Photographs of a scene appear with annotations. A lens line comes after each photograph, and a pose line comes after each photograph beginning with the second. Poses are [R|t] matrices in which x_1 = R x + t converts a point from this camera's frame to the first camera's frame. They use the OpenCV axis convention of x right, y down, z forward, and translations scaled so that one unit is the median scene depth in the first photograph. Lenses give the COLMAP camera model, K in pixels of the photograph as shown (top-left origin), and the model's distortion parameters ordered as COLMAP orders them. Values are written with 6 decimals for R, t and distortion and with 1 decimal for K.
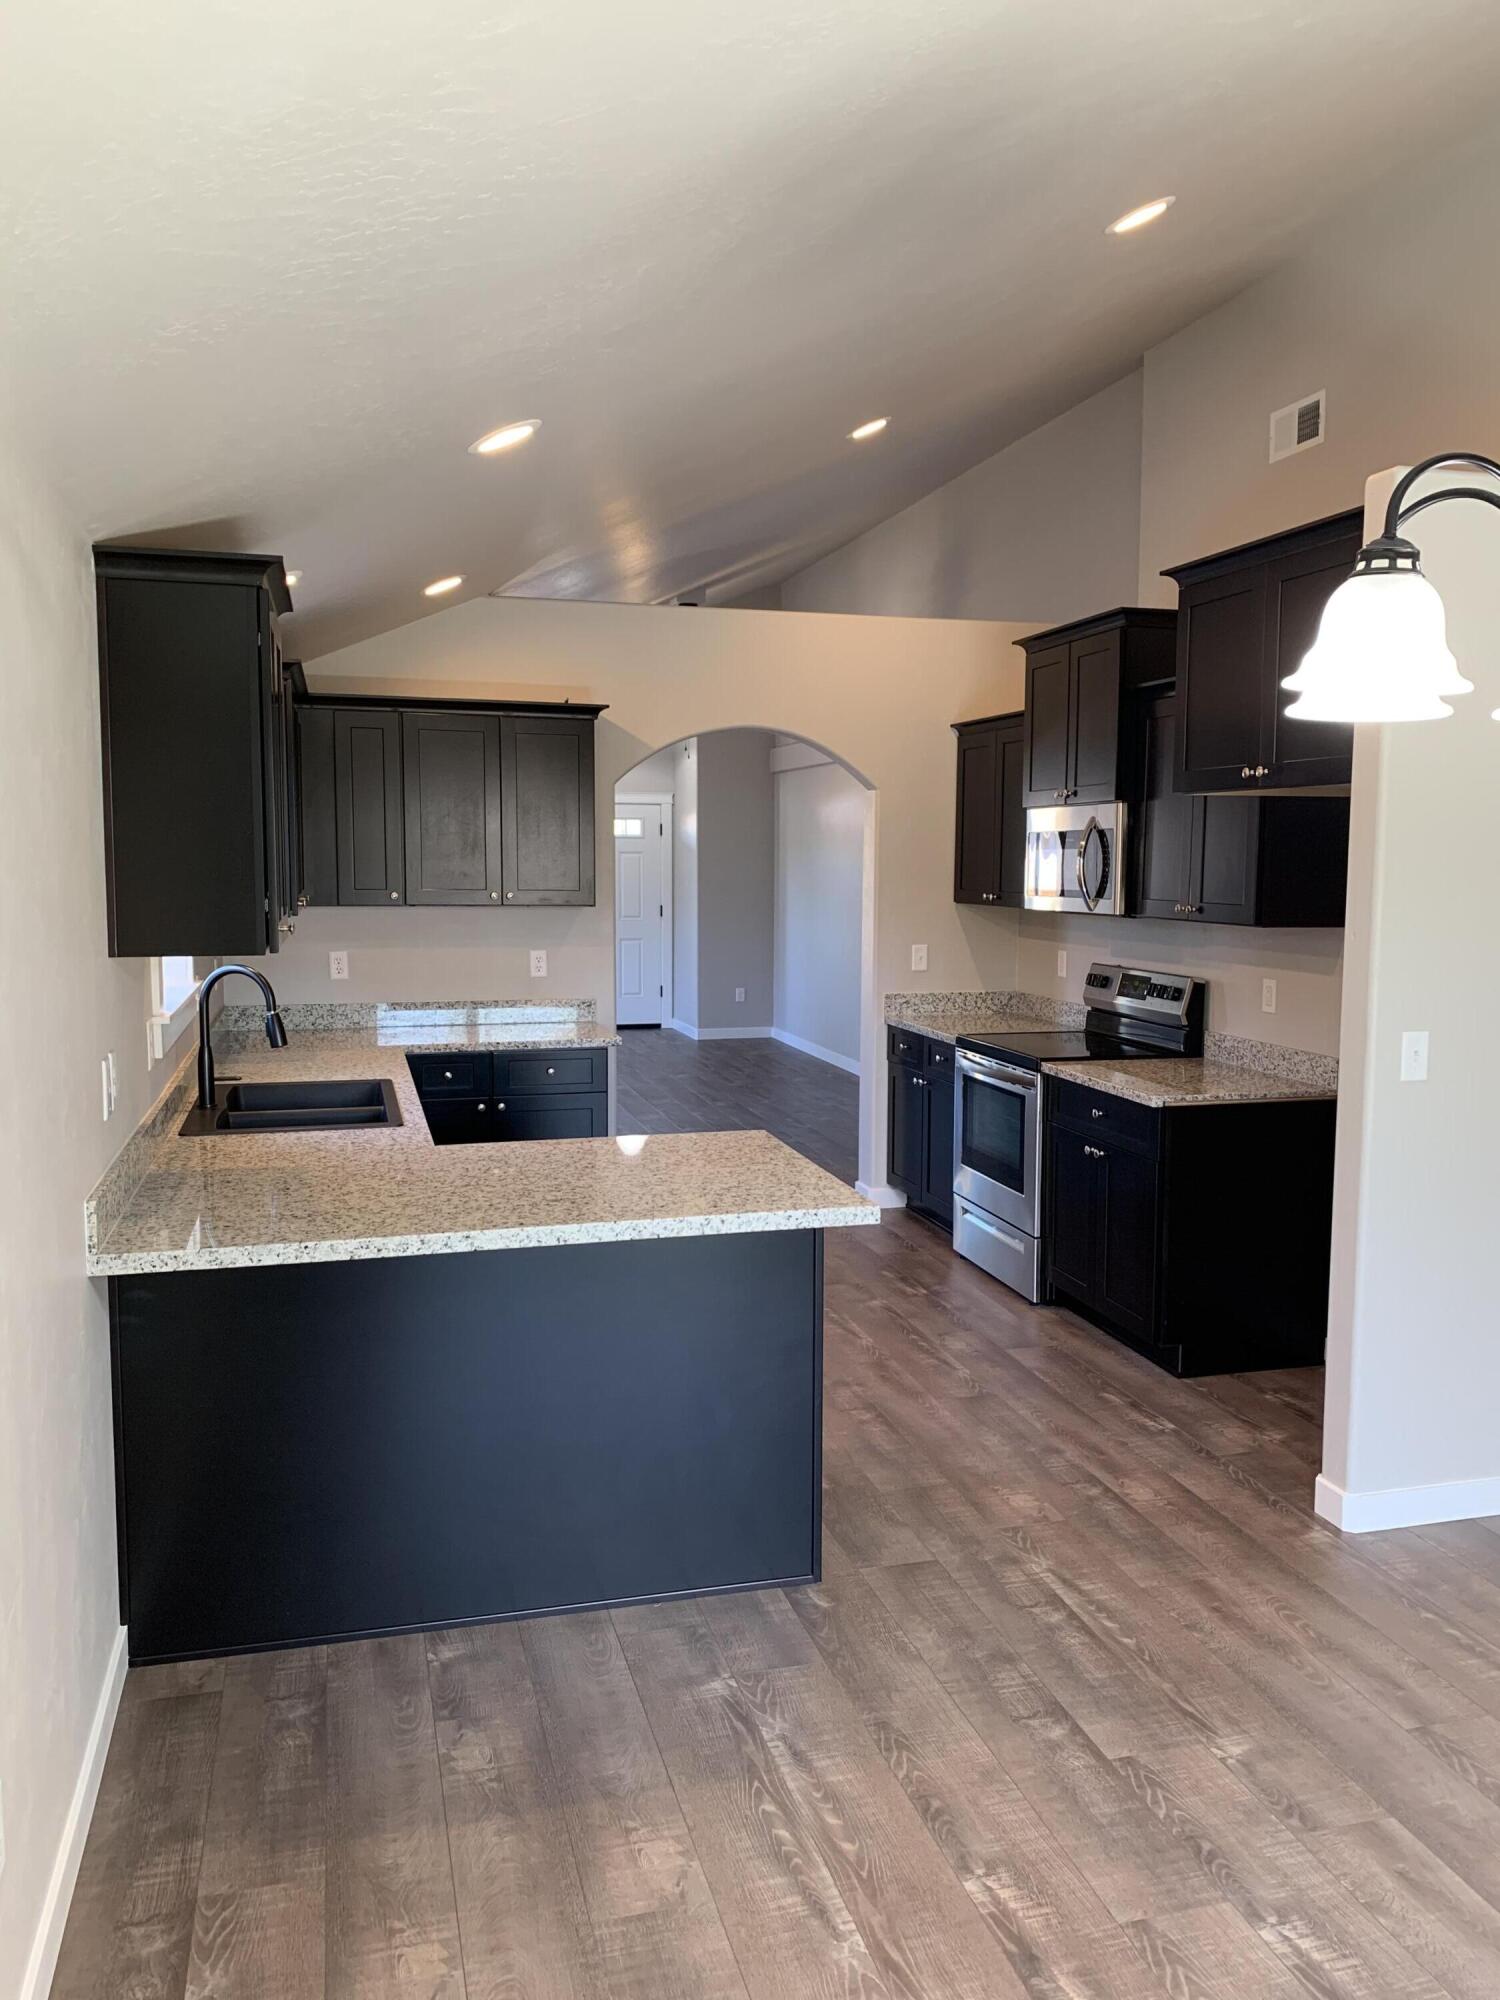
lens RADIAL K [[1526.3, 0, 755.6], [0, 1526.3, 1001.0], [0, 0, 1]] dist [0.003850, -0.005196]
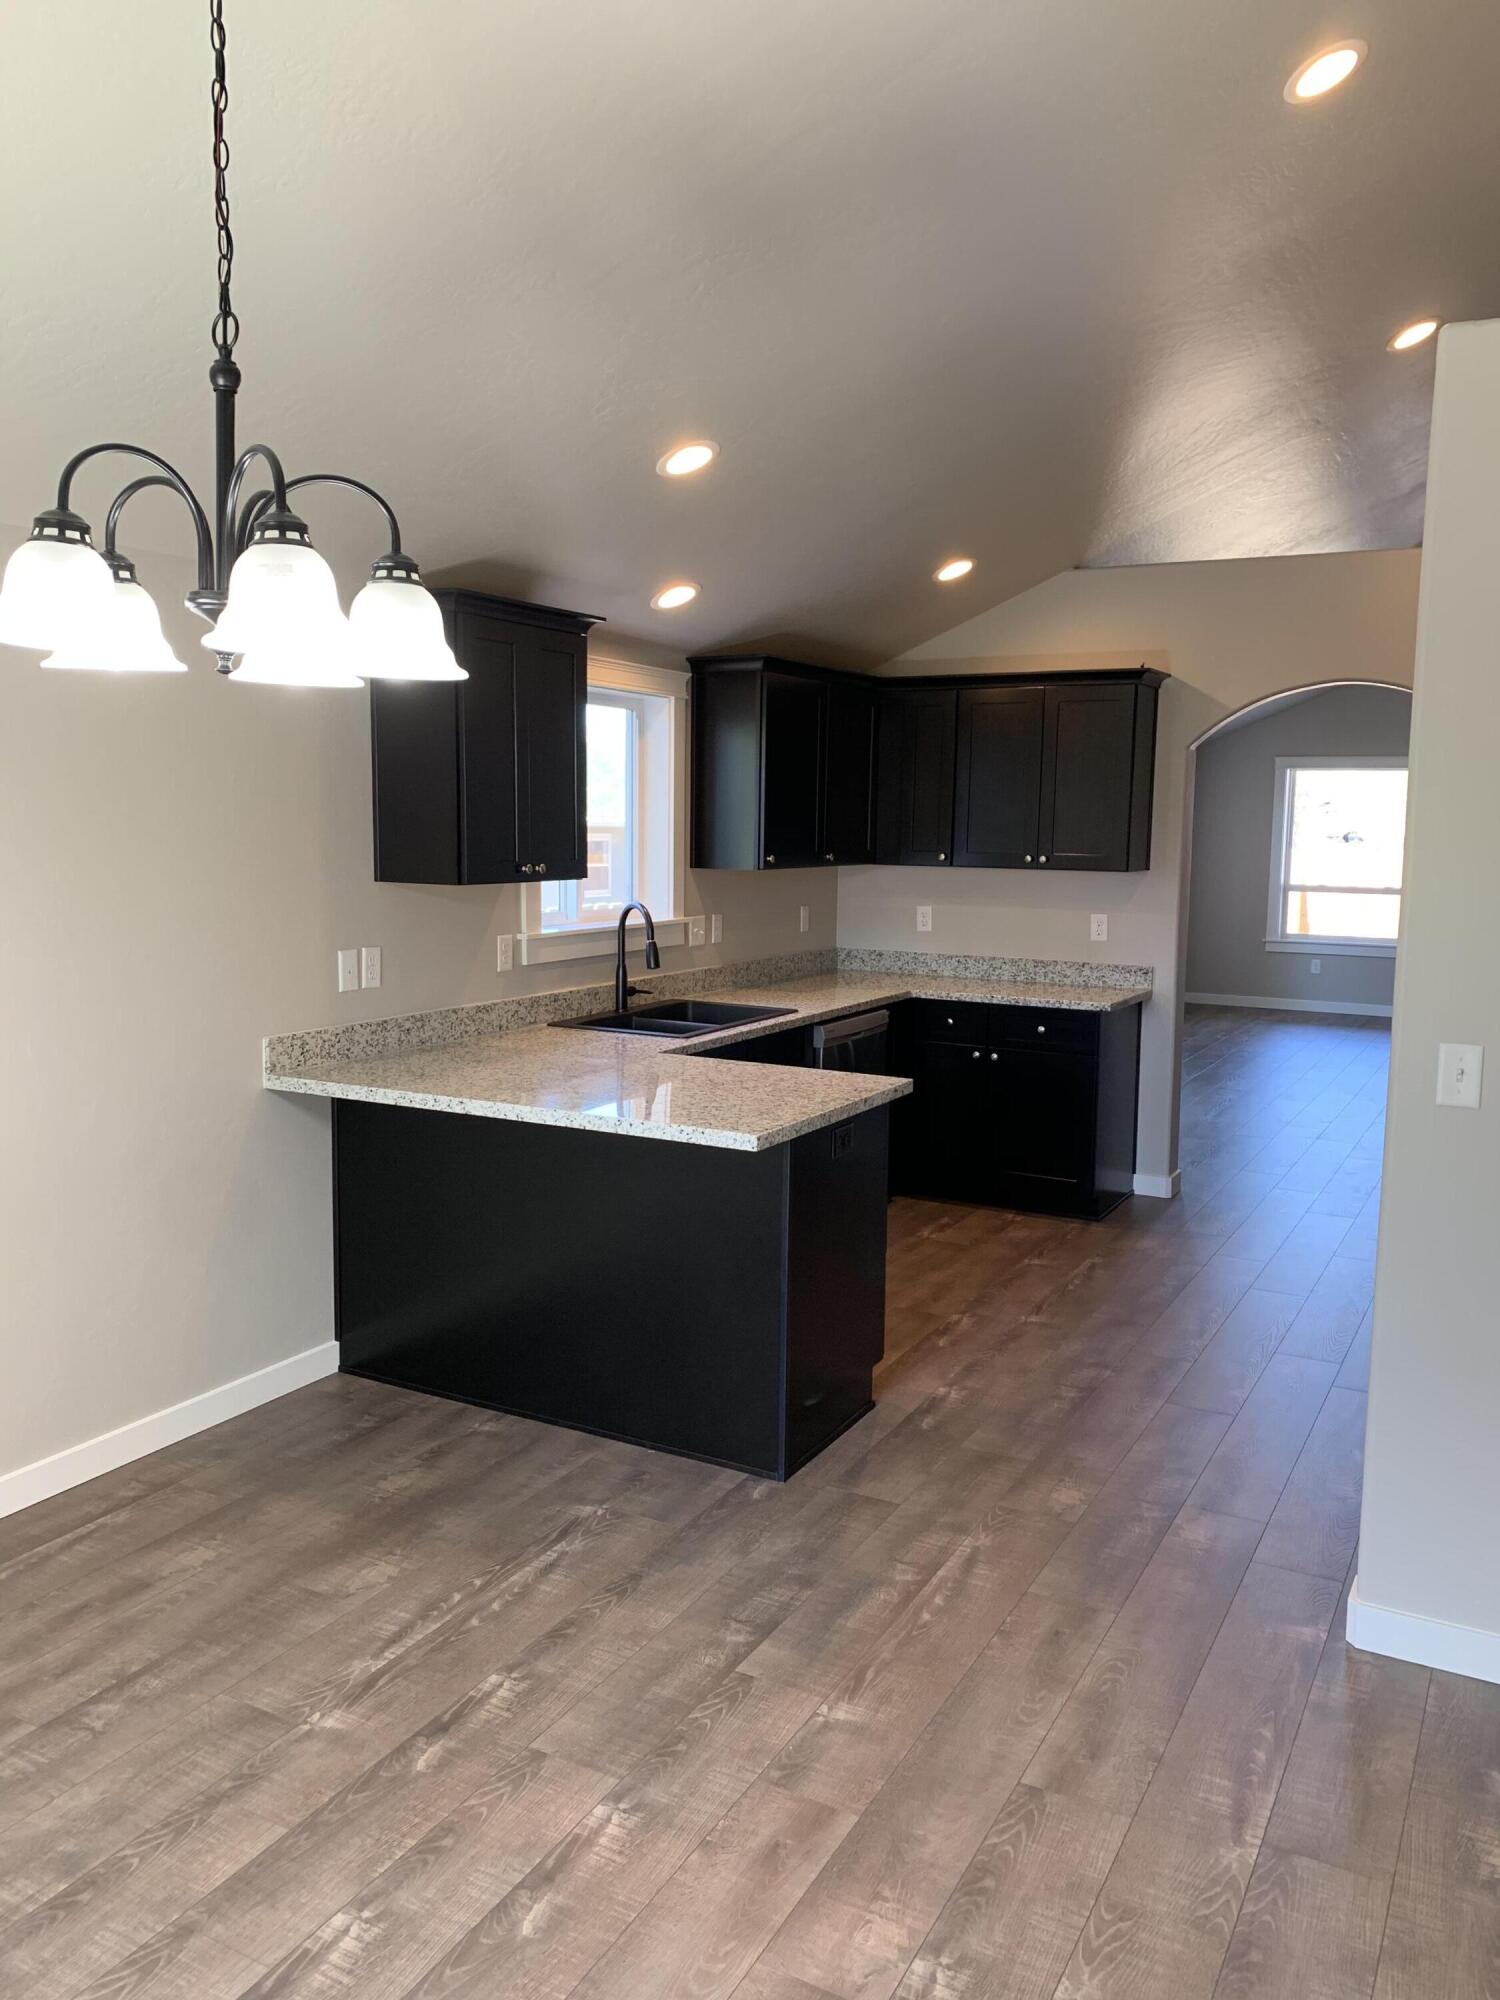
lens RADIAL K [[1526.3, 0, 749.0], [0, 1526.3, 989.5], [0, 0, 1]] dist [0.003850, -0.005196]
pose [[0.722028, 0.084659, -0.686665, 0.496617], [-0.078739, 0.996092, 0.040015, -0.007542], [0.687369, 0.025175, 0.725872, 0.123955]]
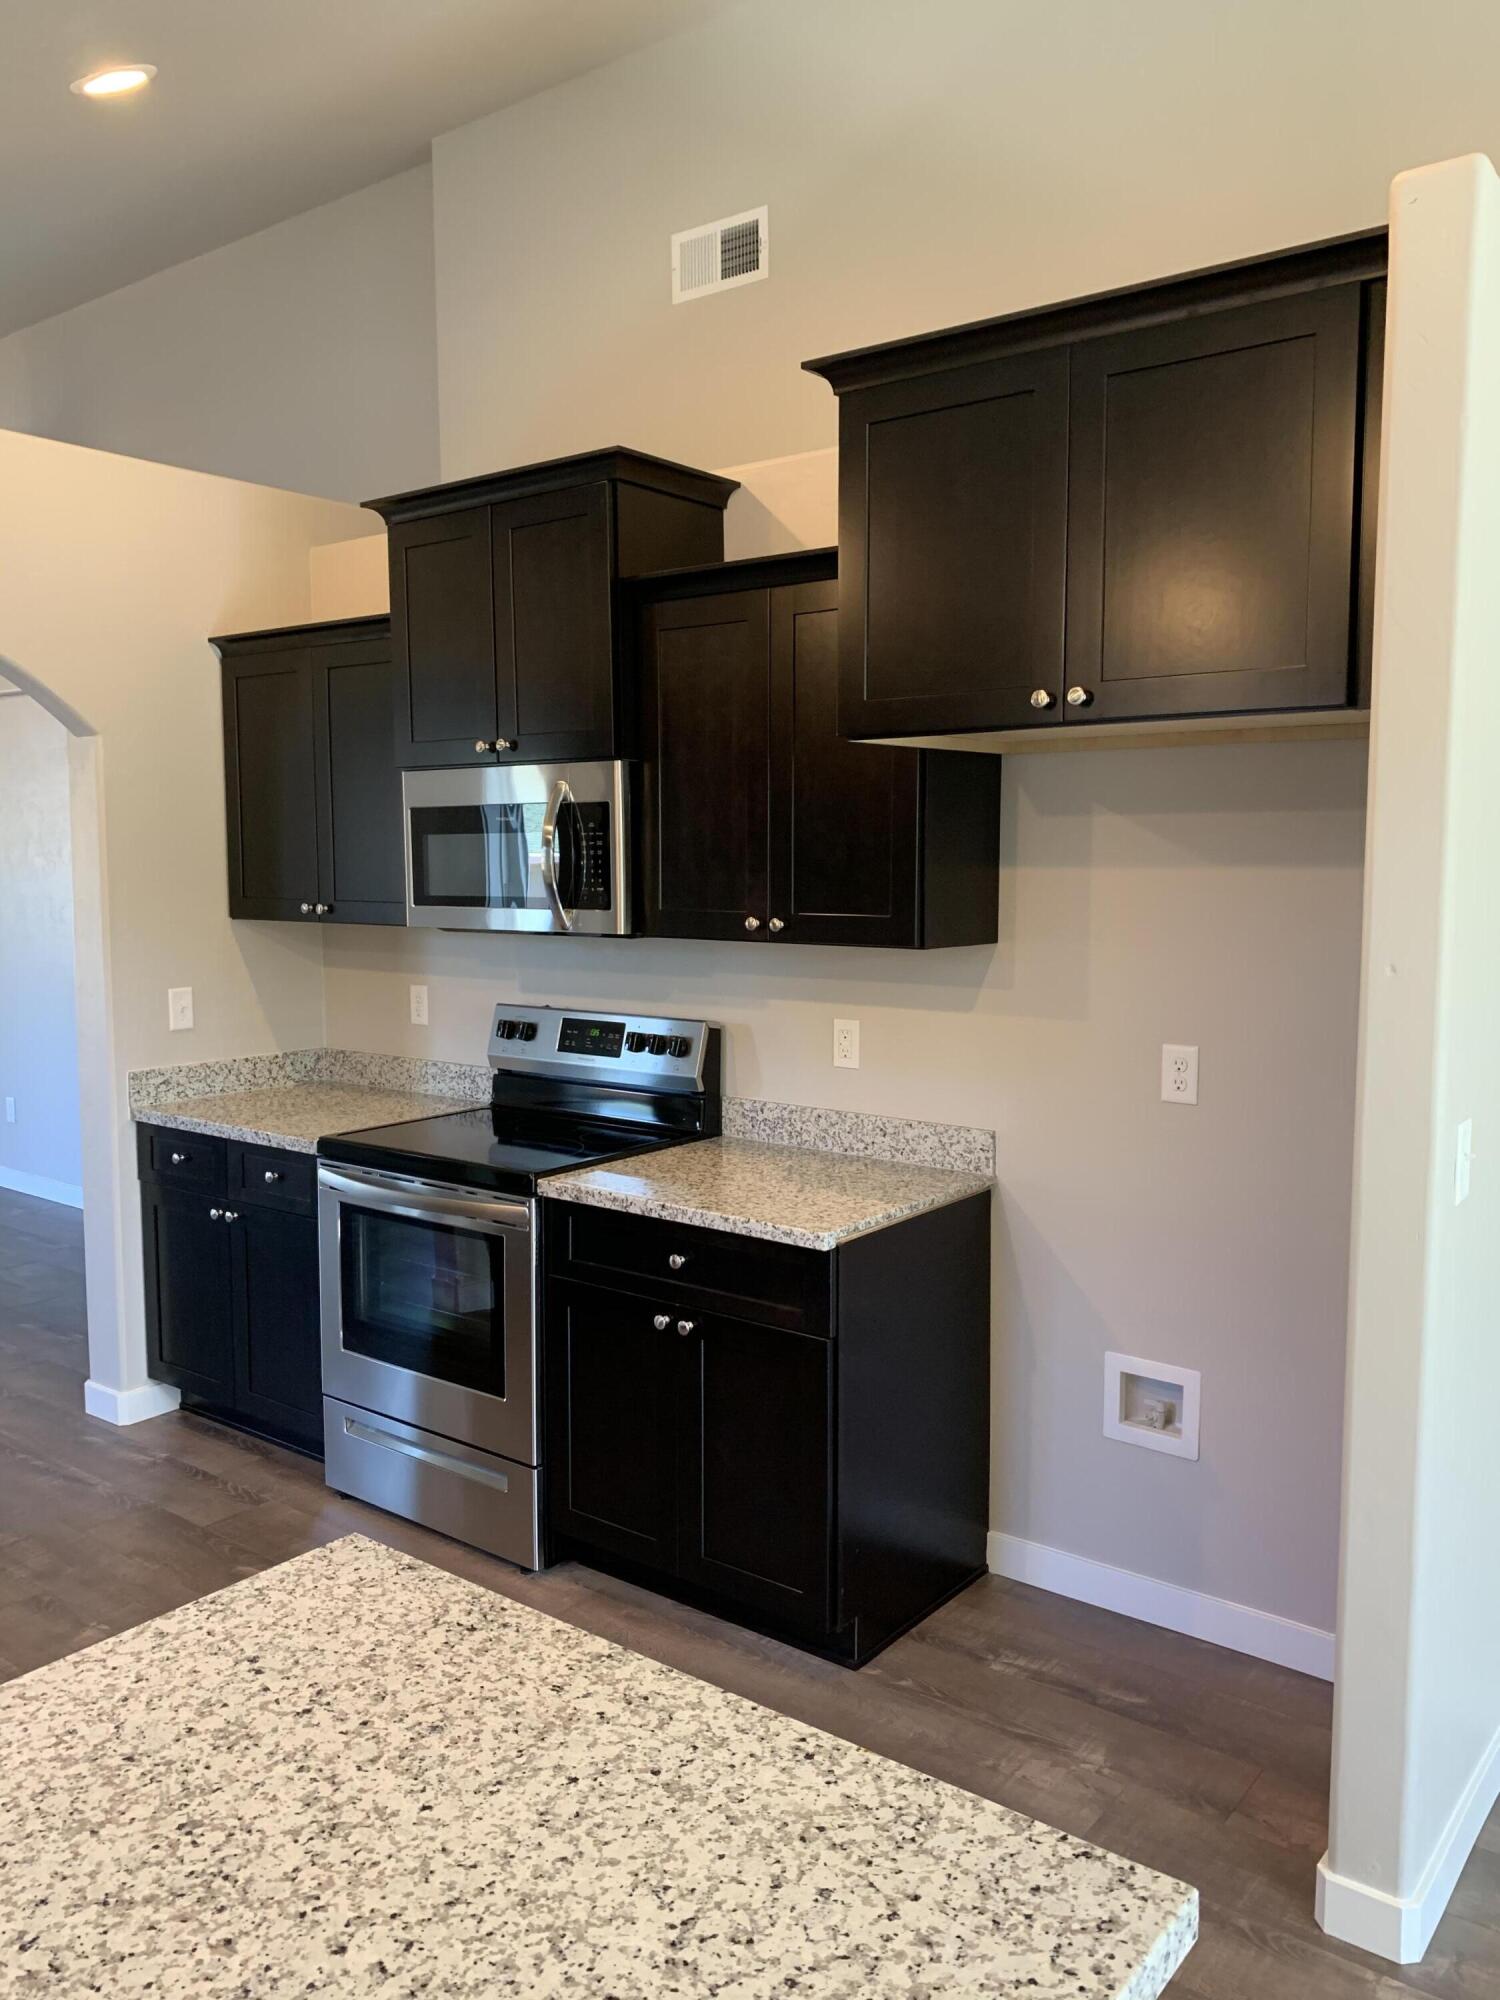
lens RADIAL K [[1526.3, 0, 740.0], [0, 1526.3, 981.7], [0, 0, 1]] dist [0.003850, -0.005196]
pose [[0.798486, -0.059783, 0.599038, -0.110698], [0.066049, 0.997750, 0.011534, -0.041733], [-0.598380, 0.030356, 0.800637, 0.477926]]
